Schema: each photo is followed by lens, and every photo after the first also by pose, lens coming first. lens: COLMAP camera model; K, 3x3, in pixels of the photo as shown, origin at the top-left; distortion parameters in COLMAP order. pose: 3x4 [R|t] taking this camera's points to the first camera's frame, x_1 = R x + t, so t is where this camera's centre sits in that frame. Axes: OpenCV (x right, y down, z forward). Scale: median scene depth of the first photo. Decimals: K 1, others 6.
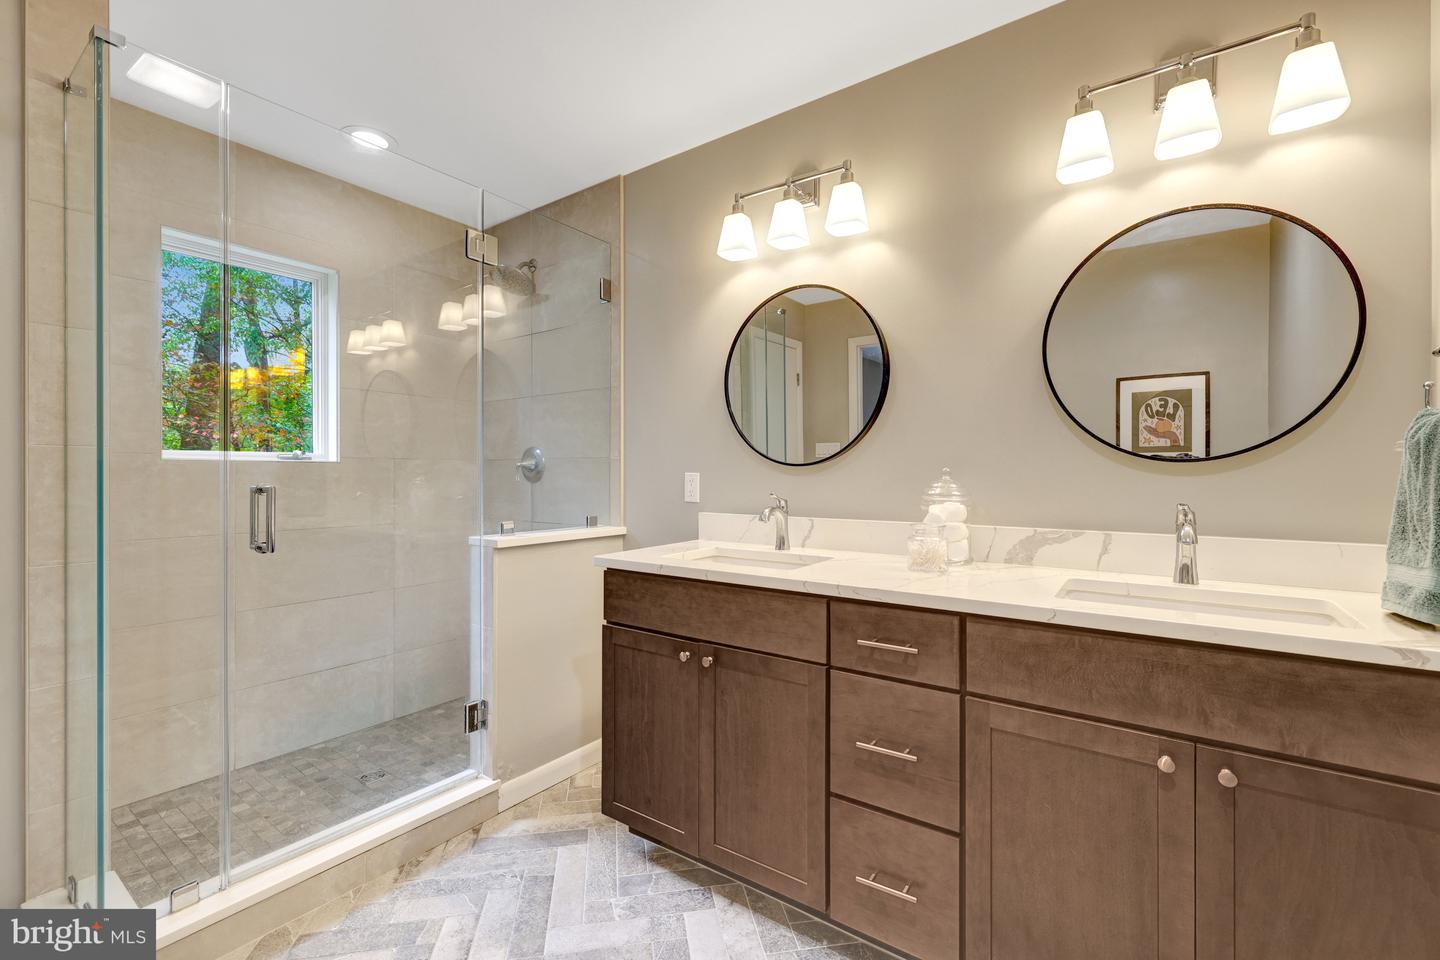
lens RADIAL K [[617.7, 0, 722.5], [0, 617.7, 476.4], [0, 0, 1]] dist [0.001348, -0.000425]
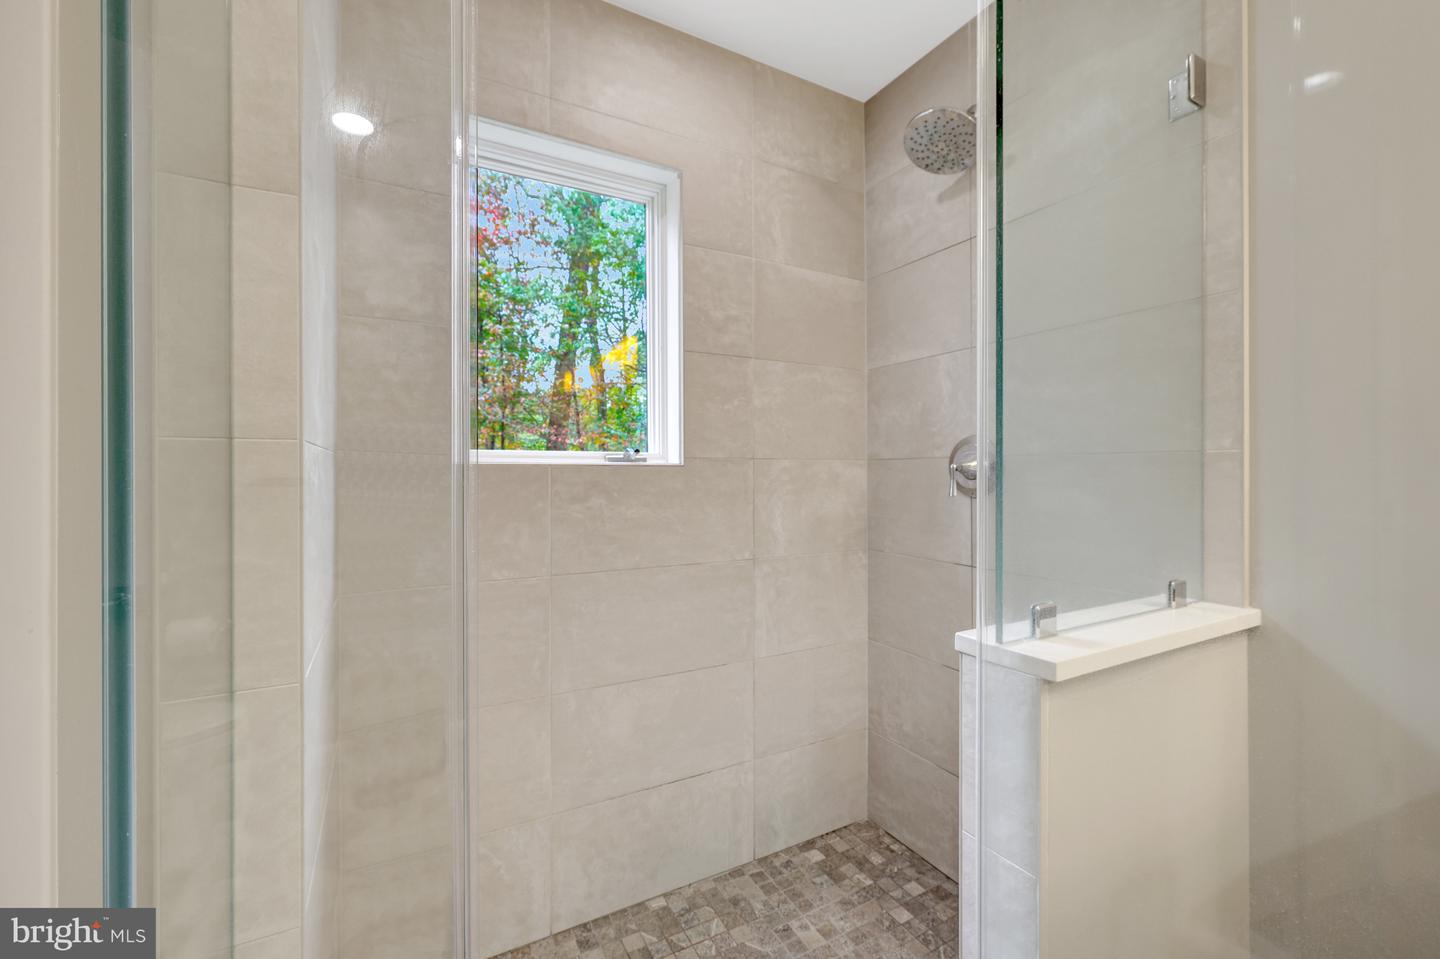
lens RADIAL K [[617.7, 0, 725.5], [0, 617.7, 475.5], [0, 0, 1]] dist [0.001348, -0.000425]
pose [[0.903618, -0.001151, -0.428337, -0.284622], [0.002192, 0.999996, 0.001937, -0.012548], [0.428333, -0.002689, 0.903617, 0.408131]]
